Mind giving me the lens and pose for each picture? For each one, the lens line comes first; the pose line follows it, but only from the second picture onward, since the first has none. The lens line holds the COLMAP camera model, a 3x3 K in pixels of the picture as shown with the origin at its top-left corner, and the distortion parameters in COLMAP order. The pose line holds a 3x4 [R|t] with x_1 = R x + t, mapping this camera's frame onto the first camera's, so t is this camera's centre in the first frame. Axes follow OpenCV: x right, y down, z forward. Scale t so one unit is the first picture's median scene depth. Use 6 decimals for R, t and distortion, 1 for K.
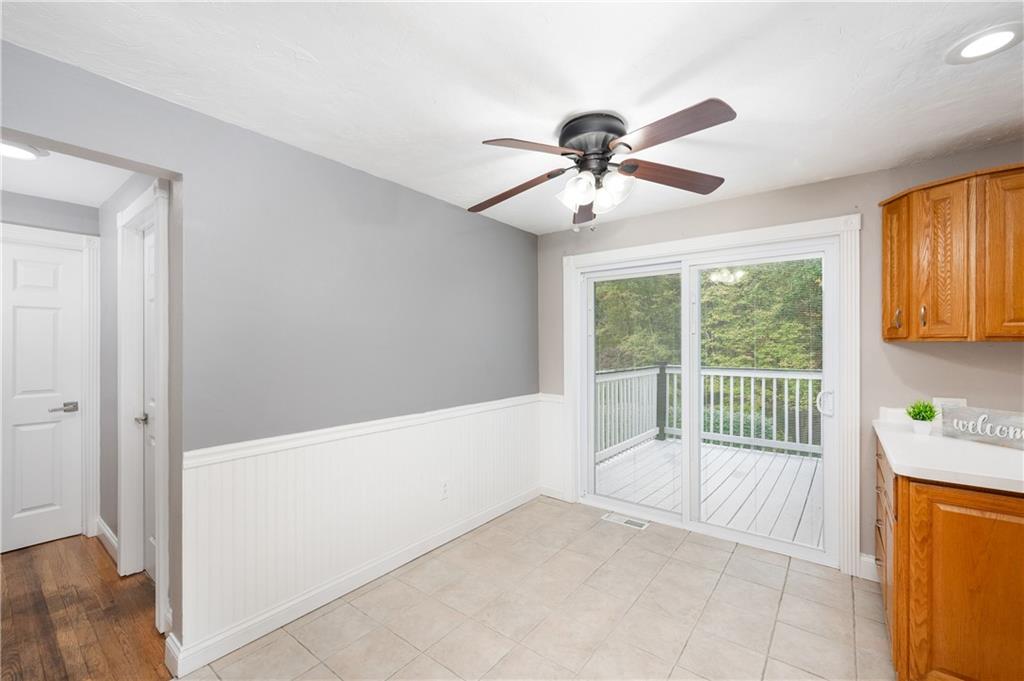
lens RADIAL K [[422.8, 0, 510.4], [0, 422.8, 341.4], [0, 0, 1]] dist [-0.003333, 0.000160]
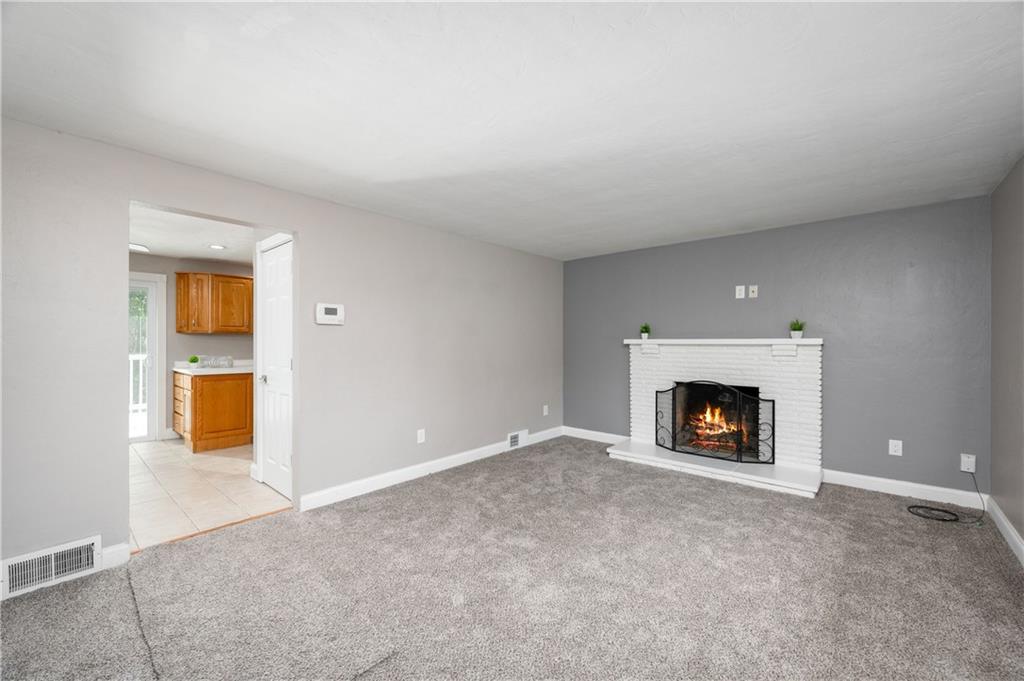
lens RADIAL K [[417.9, 0, 512.8], [0, 417.9, 344.1], [0, 0, 1]] dist [0.004467, 0.000227]
pose [[0.071492, -0.001459, 0.997440, -1.397945], [-0.002869, 0.999994, 0.001668, 0.056621], [-0.997437, -0.002981, 0.071487, -1.098478]]
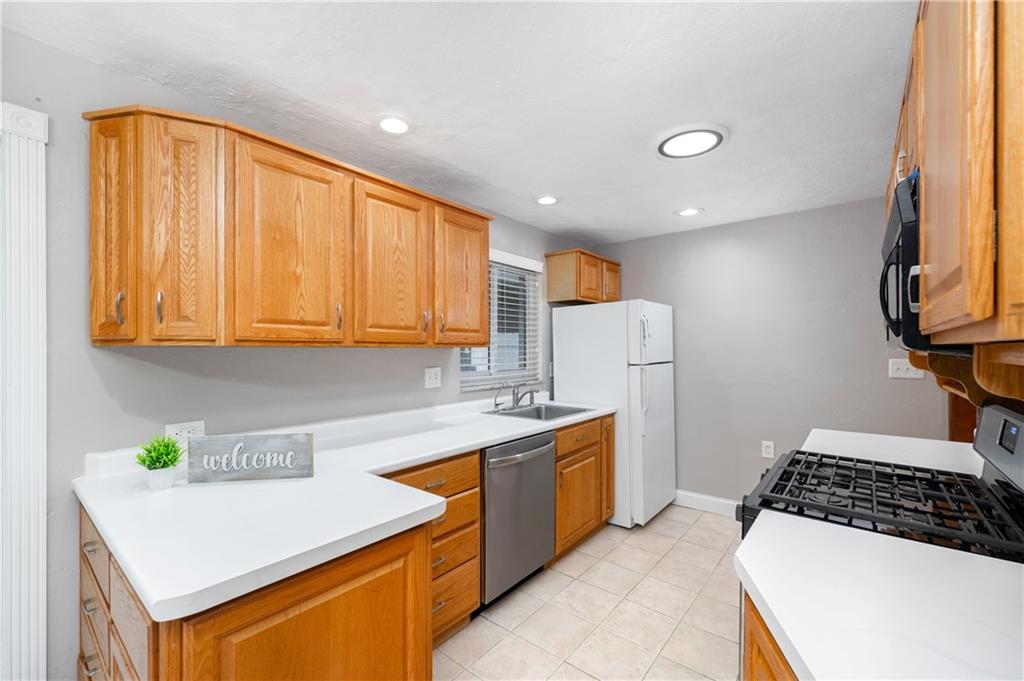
lens RADIAL K [[422.8, 0, 511.2], [0, 422.8, 353.0], [0, 0, 1]] dist [-0.003333, 0.000160]
pose [[0.021012, -0.006575, 0.999758, 0.324922], [-0.004515, 0.999968, 0.006672, 0.004514], [-0.999769, -0.004654, 0.020982, 0.427827]]
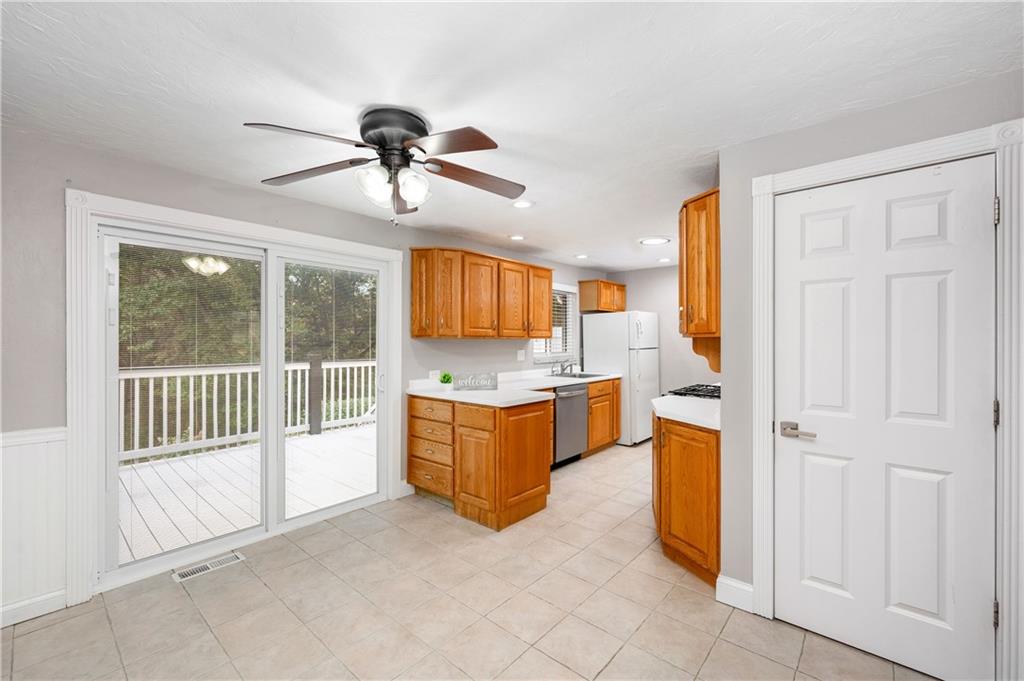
lens RADIAL K [[422.8, 0, 513.2], [0, 422.8, 338.8], [0, 0, 1]] dist [-0.003333, 0.000160]
pose [[0.050007, 0.004926, 0.998737, -0.718368], [-0.007896, 0.999959, -0.004536, 0.008681], [-0.998718, -0.007659, 0.050044, 0.608868]]
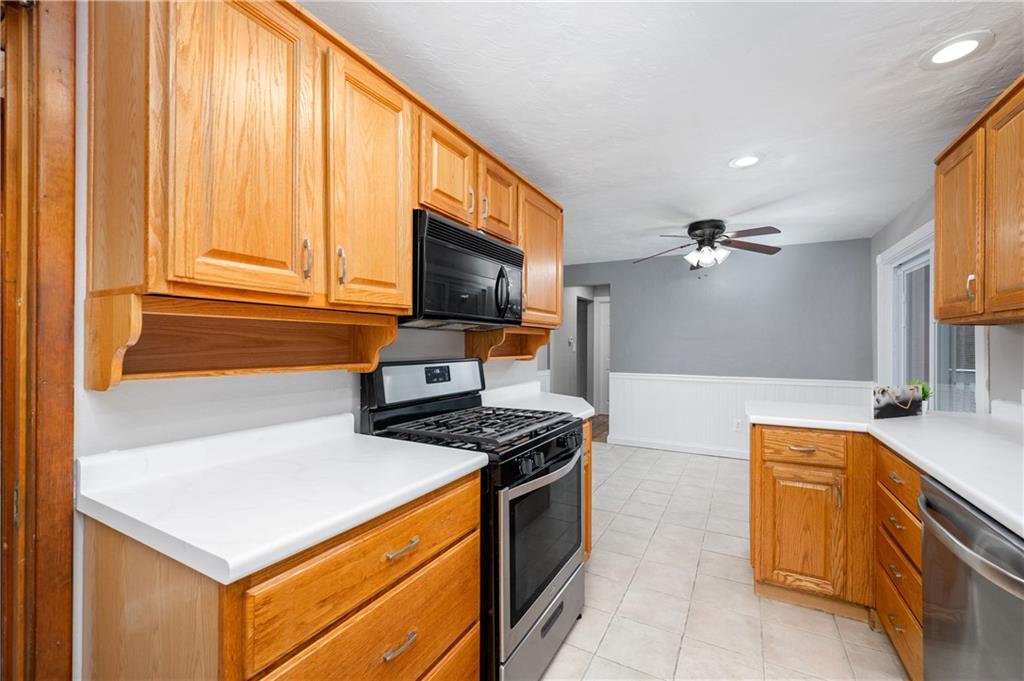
lens RADIAL K [[422.8, 0, 518.1], [0, 422.8, 343.1], [0, 0, 1]] dist [-0.003333, 0.000160]
pose [[0.173908, -0.001336, -0.984761, 1.762685], [0.003921, 0.999992, -0.000664, 0.038588], [0.984754, -0.003746, 0.173912, -0.162549]]
